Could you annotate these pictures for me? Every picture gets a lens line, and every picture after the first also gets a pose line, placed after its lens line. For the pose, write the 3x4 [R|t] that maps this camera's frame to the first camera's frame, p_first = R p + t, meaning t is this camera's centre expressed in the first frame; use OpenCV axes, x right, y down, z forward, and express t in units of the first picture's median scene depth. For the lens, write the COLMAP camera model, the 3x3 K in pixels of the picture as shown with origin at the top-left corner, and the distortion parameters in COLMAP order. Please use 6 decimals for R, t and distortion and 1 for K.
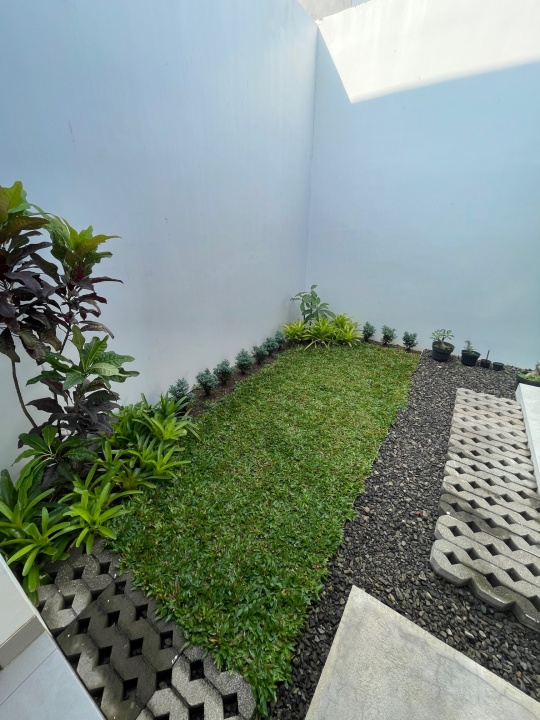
lens RADIAL K [[291.3, 0, 265.7], [0, 291.3, 354.6], [0, 0, 1]] dist [0.002189, -0.001555]
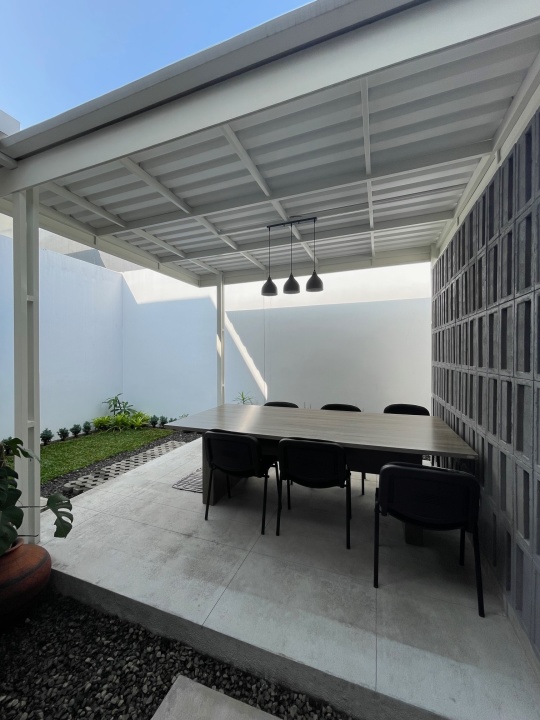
lens RADIAL K [[291.3, 0, 264.6], [0, 291.3, 359.1], [0, 0, 1]] dist [0.002189, -0.001555]
pose [[0.974916, 0.006047, 0.222491, 1.559571], [0.085425, 0.912906, -0.399131, 0.807629], [-0.205527, 0.408126, 0.889490, -1.827322]]
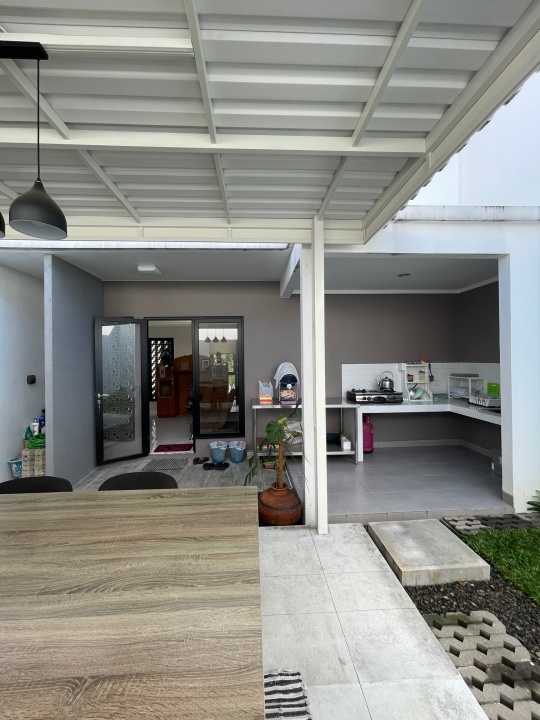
lens RADIAL K [[291.3, 0, 265.7], [0, 291.3, 357.4], [0, 0, 1]] dist [0.002189, -0.001555]
pose [[-0.805140, 0.015928, -0.592870, 2.044184], [-0.232482, 0.911162, 0.340199, -0.543248], [0.545620, 0.411739, -0.729911, 0.868541]]
